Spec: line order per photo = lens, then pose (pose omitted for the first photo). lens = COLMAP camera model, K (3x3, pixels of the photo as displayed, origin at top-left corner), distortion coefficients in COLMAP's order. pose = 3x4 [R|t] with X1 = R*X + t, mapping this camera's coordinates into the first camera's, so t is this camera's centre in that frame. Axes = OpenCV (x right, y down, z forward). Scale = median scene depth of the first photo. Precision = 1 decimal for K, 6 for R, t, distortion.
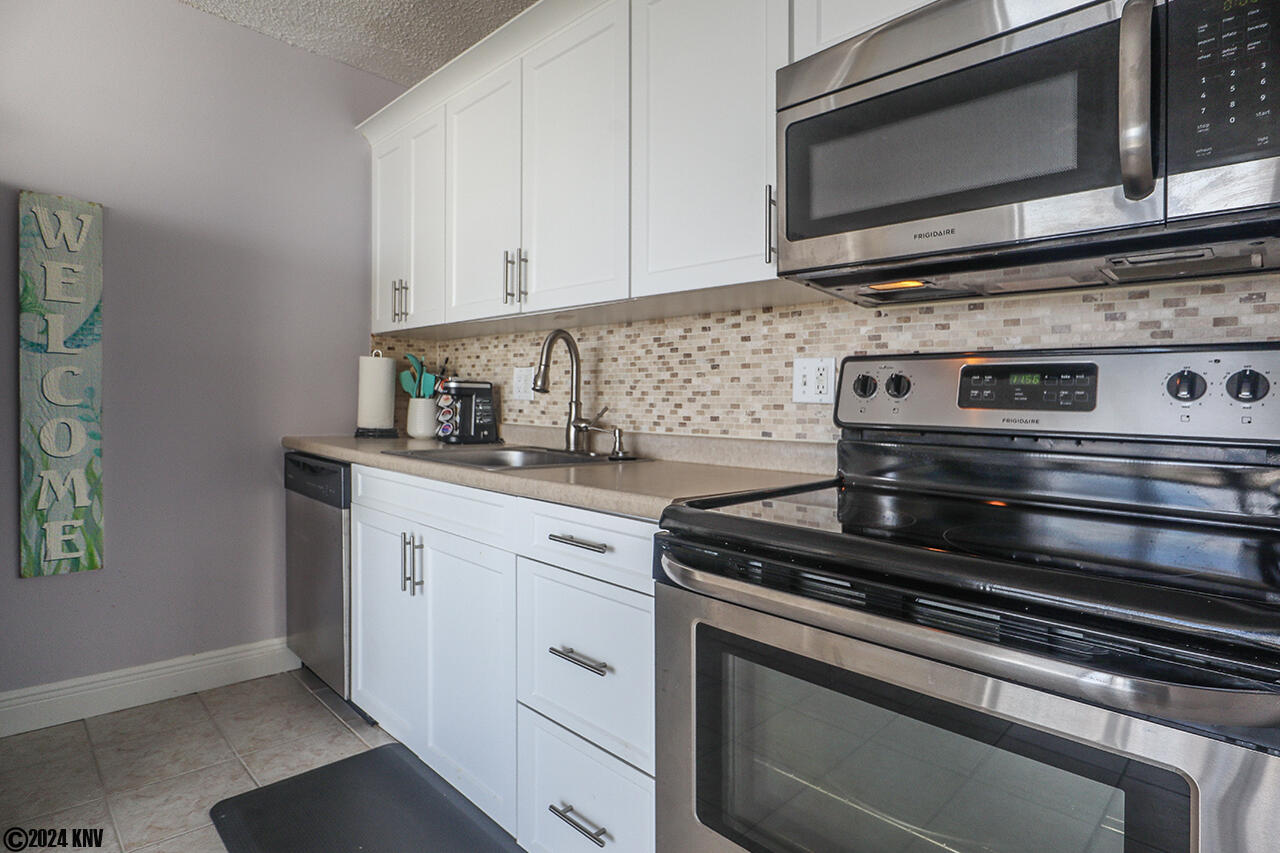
lens RADIAL K [[654.7, 0, 648.8], [0, 654.7, 417.9], [0, 0, 1]] dist [-0.025847, 0.000450]
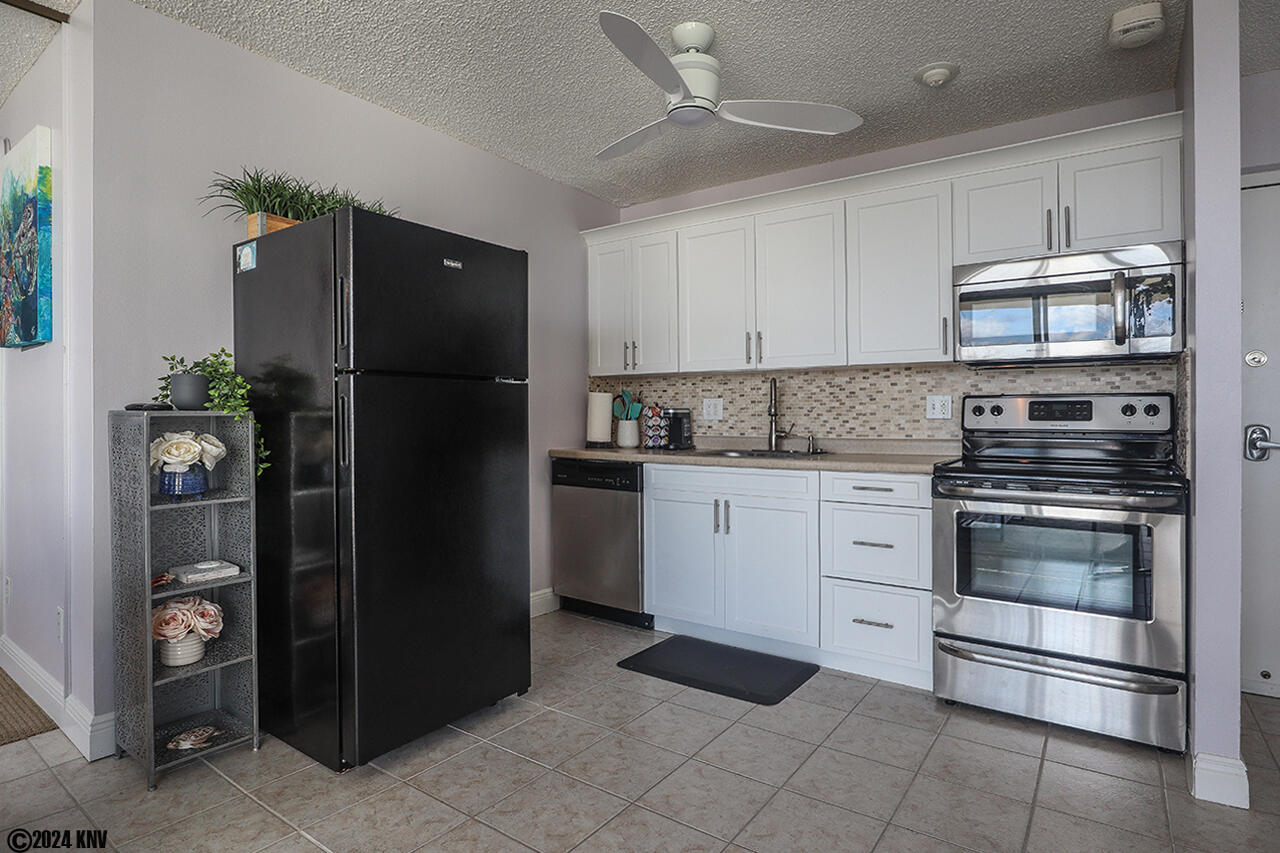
lens RADIAL K [[654.7, 0, 648.8], [0, 654.7, 417.9], [0, 0, 1]] dist [-0.025847, 0.000450]
pose [[0.982511, -0.025447, 0.184457, -0.915537], [0.028143, 0.999532, -0.012013, -0.026147], [-0.184065, 0.016994, 0.982767, -0.699694]]
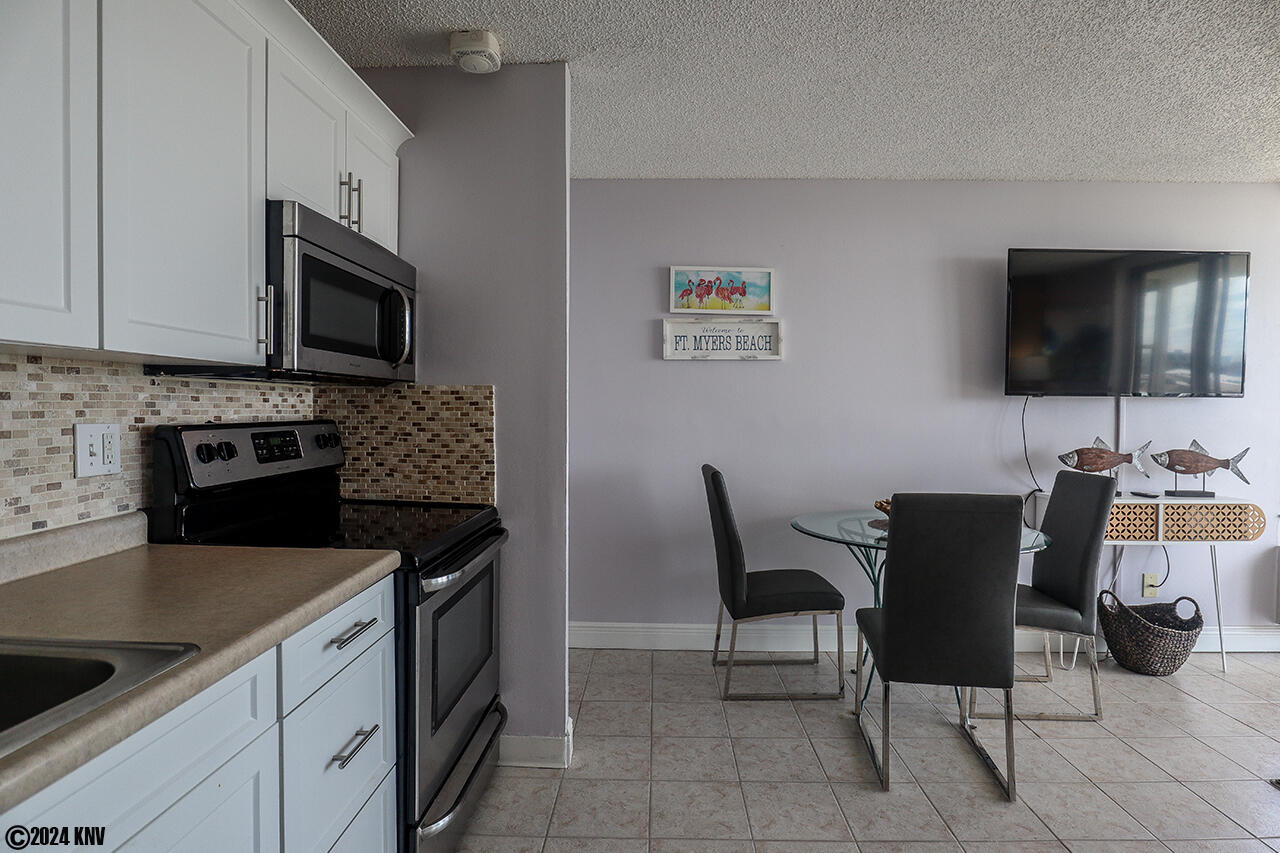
lens RADIAL K [[654.7, 0, 648.8], [0, 654.7, 417.9], [0, 0, 1]] dist [-0.025847, 0.000450]
pose [[-0.686501, -0.047778, 0.725558, -0.867966], [-0.015677, 0.998579, 0.050924, -0.152870], [-0.726960, 0.023585, -0.686274, 1.033909]]
